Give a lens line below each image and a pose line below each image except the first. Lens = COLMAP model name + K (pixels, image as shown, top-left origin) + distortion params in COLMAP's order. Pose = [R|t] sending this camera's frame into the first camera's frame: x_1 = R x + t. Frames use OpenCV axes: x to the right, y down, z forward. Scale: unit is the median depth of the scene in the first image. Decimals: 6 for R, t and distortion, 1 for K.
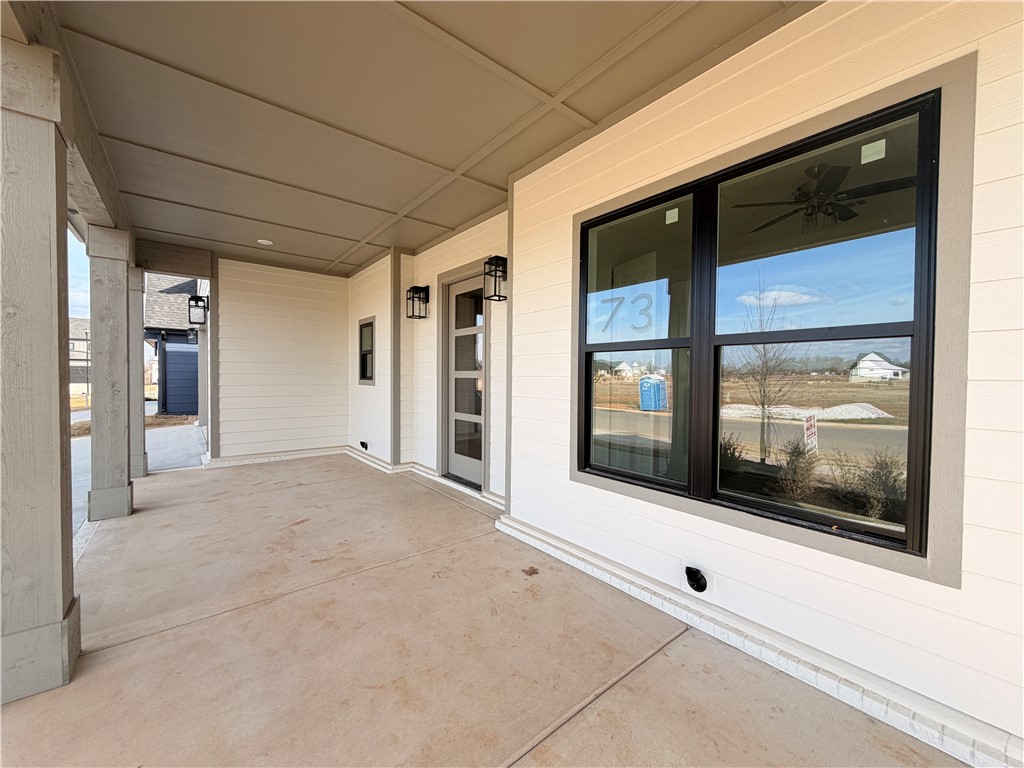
lens RADIAL K [[408.1, 0, 510.7], [0, 408.1, 385.5], [0, 0, 1]] dist [0.000995, -0.000059]
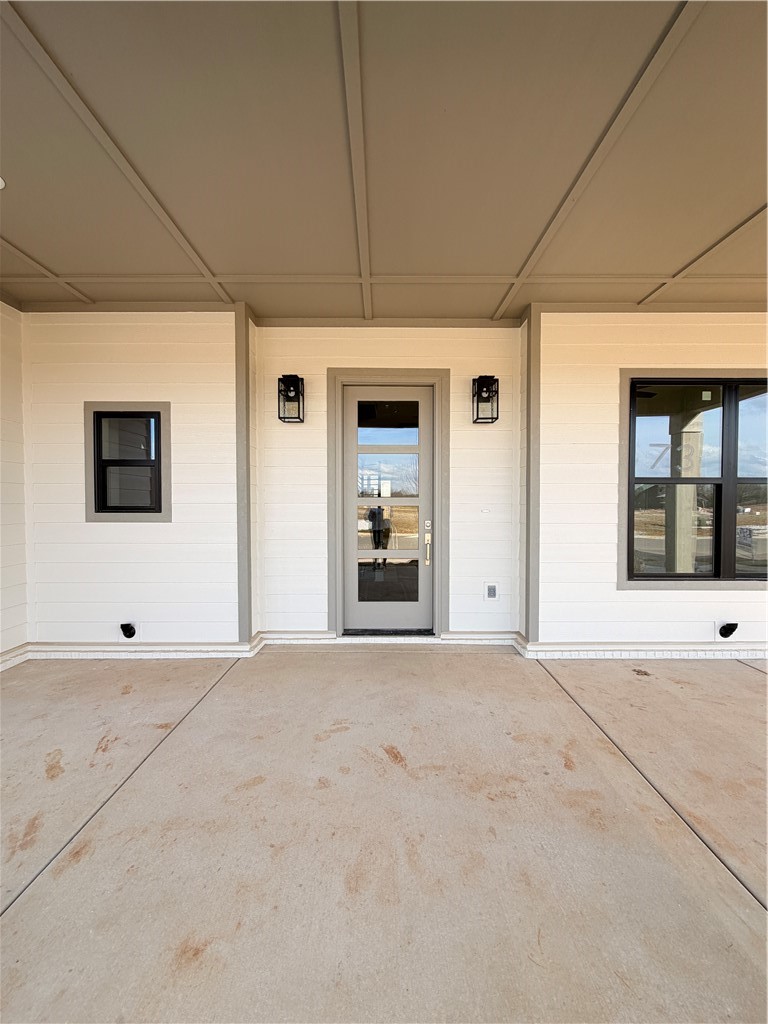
lens RADIAL K [[408.1, 0, 385.0], [0, 408.1, 510.2], [0, 0, 1]] dist [0.000995, -0.000059]
pose [[0.620438, -0.025942, 0.783827, -0.976687], [0.023788, 0.999615, 0.014255, -0.028792], [-0.783895, 0.009802, 0.620816, 0.639386]]
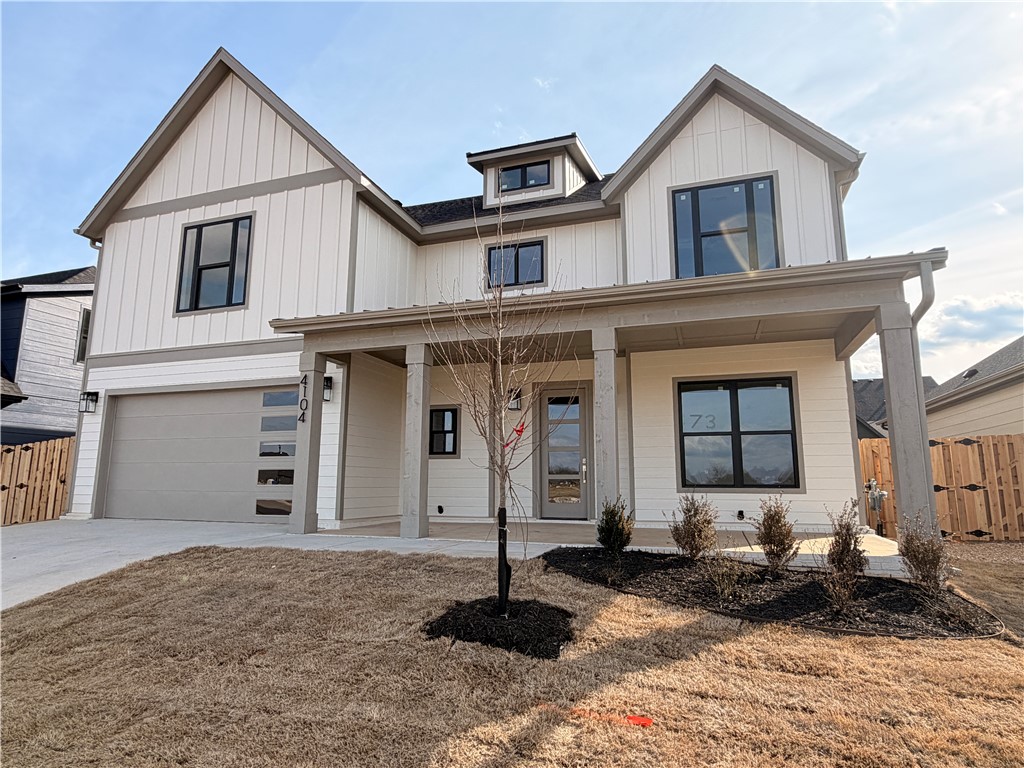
lens RADIAL K [[592.6, 0, 512.0], [0, 592.6, 384.0], [0, 0, 1]] dist [0.001445, 0.000129]
pose [[0.846074, 0.084620, 0.526307, -1.910936], [0.016888, 0.982570, -0.185127, 0.184952], [-0.532798, 0.165519, 0.829897, -1.035472]]
